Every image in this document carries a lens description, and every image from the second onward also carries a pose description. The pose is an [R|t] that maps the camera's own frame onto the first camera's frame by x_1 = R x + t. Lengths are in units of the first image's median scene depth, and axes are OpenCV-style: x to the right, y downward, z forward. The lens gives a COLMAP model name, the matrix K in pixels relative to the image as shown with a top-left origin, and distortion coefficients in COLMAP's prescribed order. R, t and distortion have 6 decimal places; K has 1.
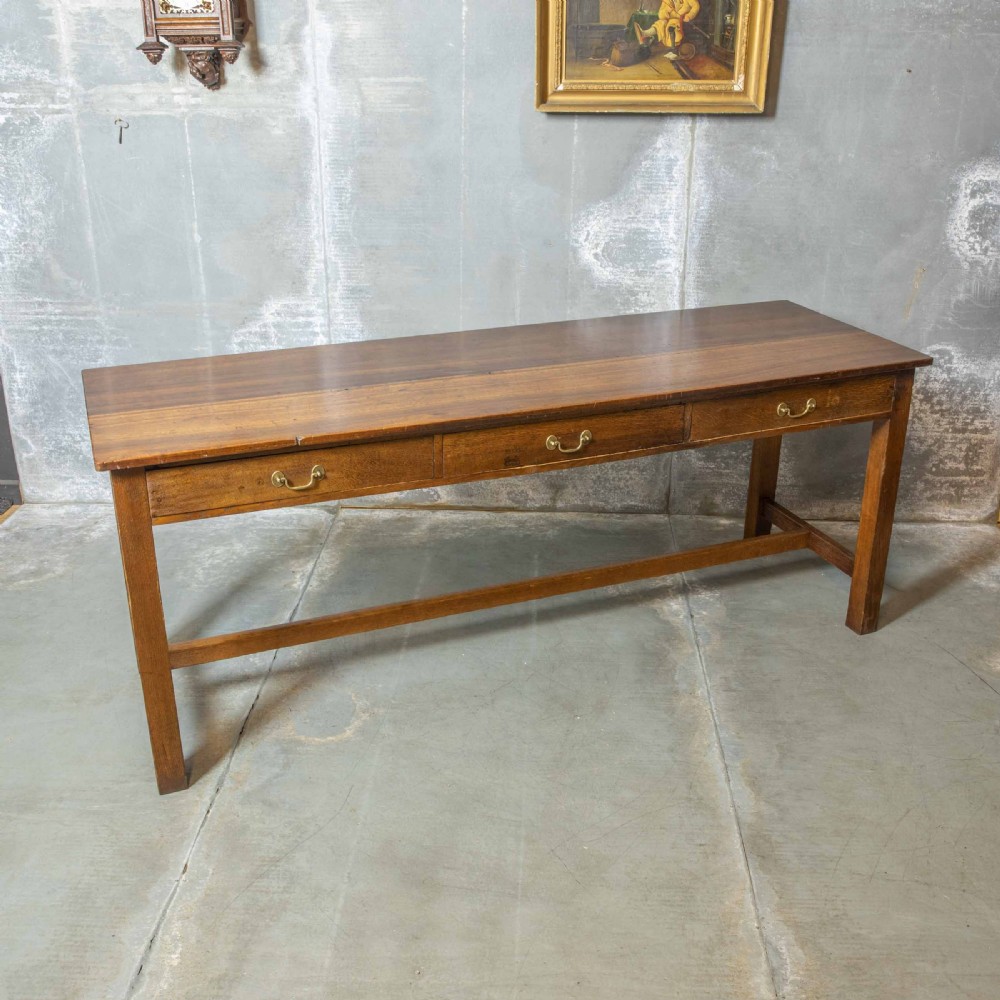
lens RADIAL K [[1114.5, 0, 504.3], [0, 1114.5, 494.8], [0, 0, 1]] dist [-0.099524, 0.102093]
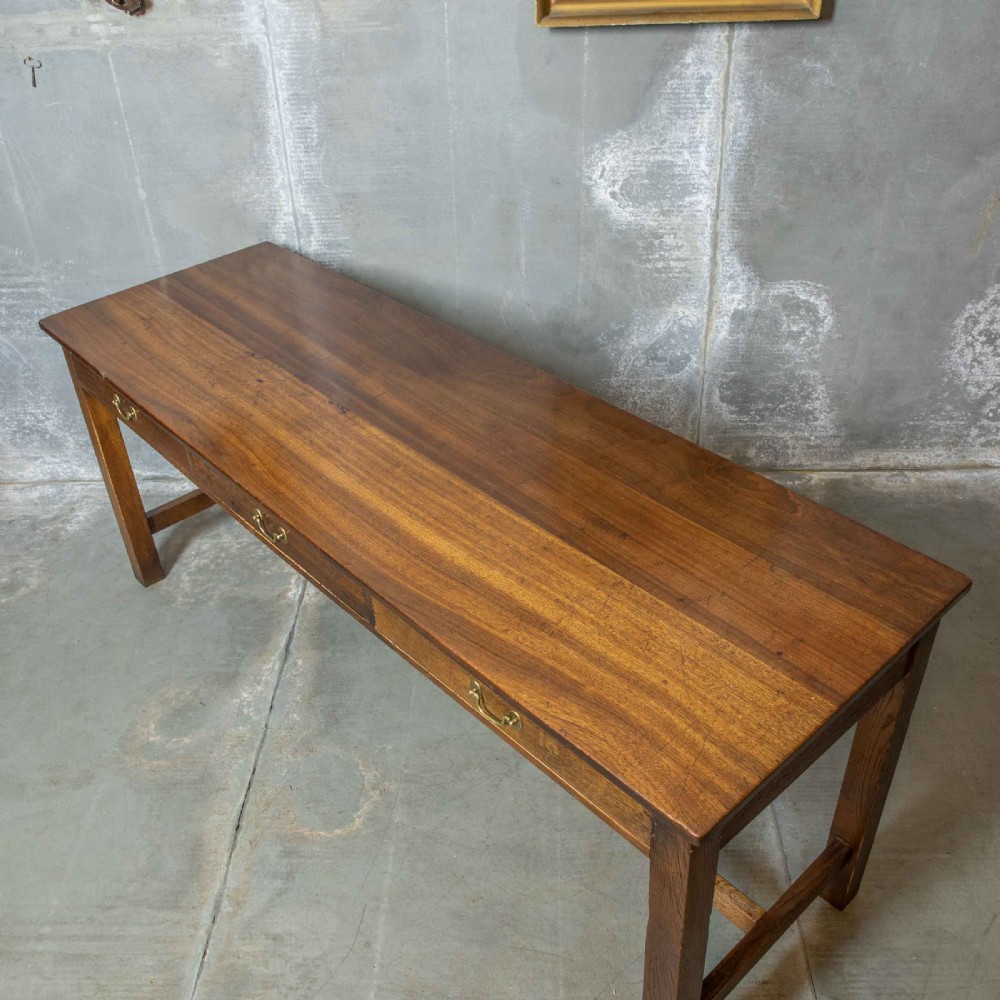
lens RADIAL K [[1020.5, 0, 503.5], [0, 1020.5, 498.0], [0, 0, 1]] dist [-0.114379, 0.090795]
pose [[0.999023, -0.043220, -0.009216, -0.003762], [0.044191, 0.976607, 0.210442, -0.162040], [-0.000095, -0.210644, 0.977563, 0.208491]]
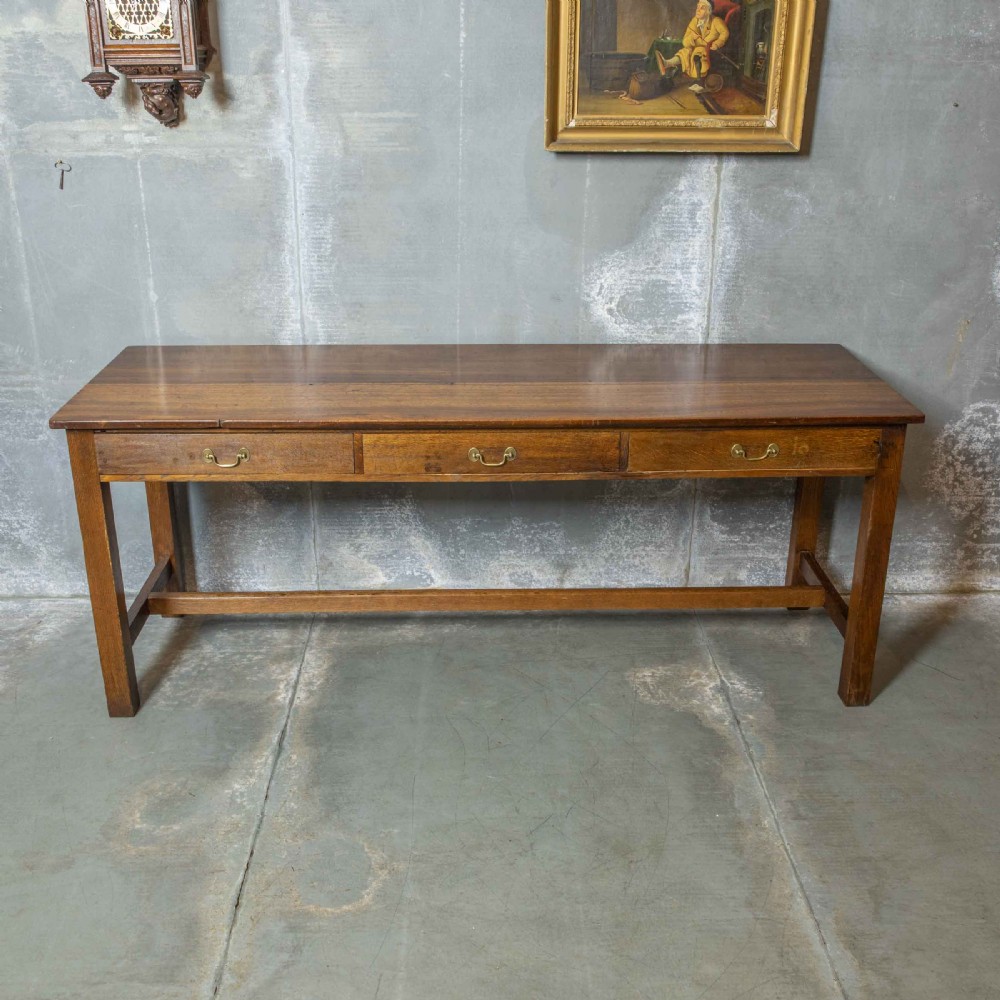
lens RADIAL K [[1114.5, 0, 504.3], [0, 1114.5, 494.8], [0, 0, 1]] dist [-0.099524, 0.102093]
pose [[0.997565, -0.024285, 0.065385, -0.066394], [0.025340, 0.999561, -0.015358, -0.059376], [-0.064983, 0.016978, 0.997742, 0.124764]]
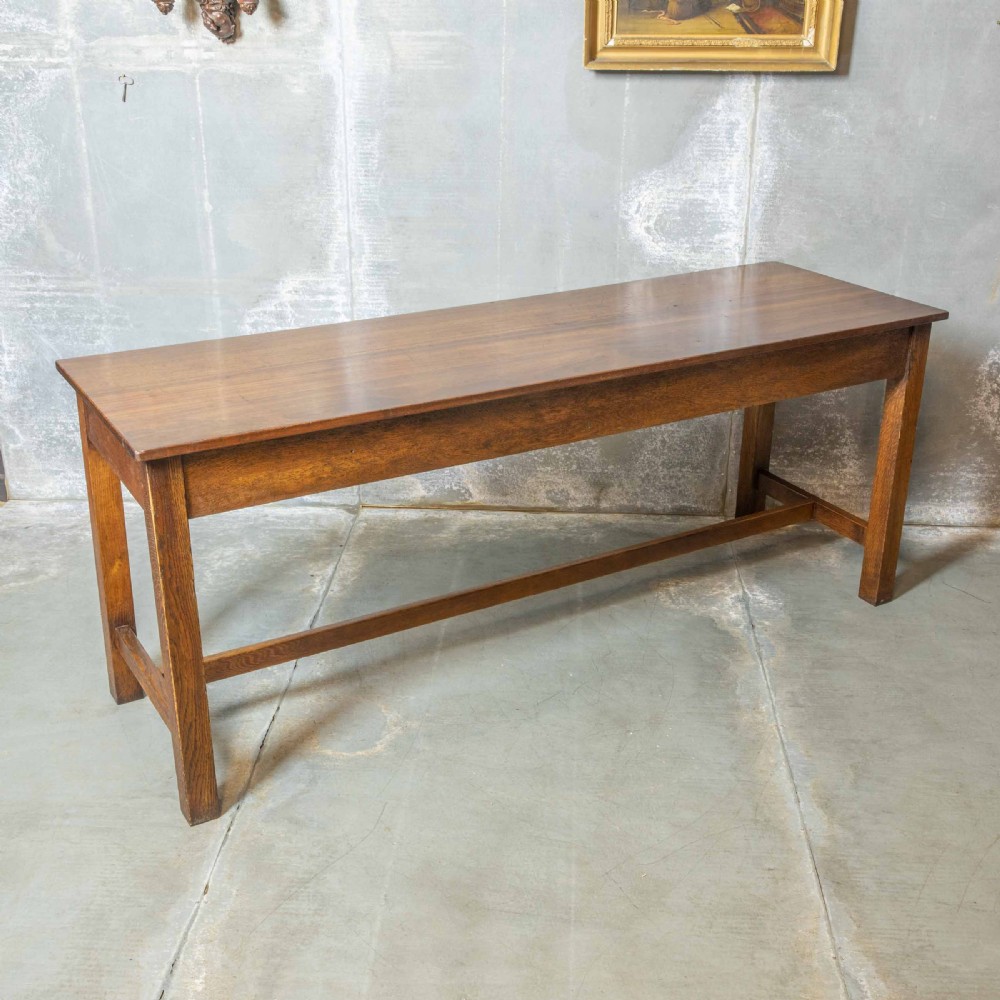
lens RADIAL K [[1267.5, 0, 503.8], [0, 1267.5, 495.0], [0, 0, 1]] dist [-0.068657, 0.112641]
pose [[0.999884, 0.006936, -0.013537, -0.020256], [-0.007080, 0.999919, -0.010607, 0.013849], [0.013463, 0.010702, 0.999852, -0.032929]]
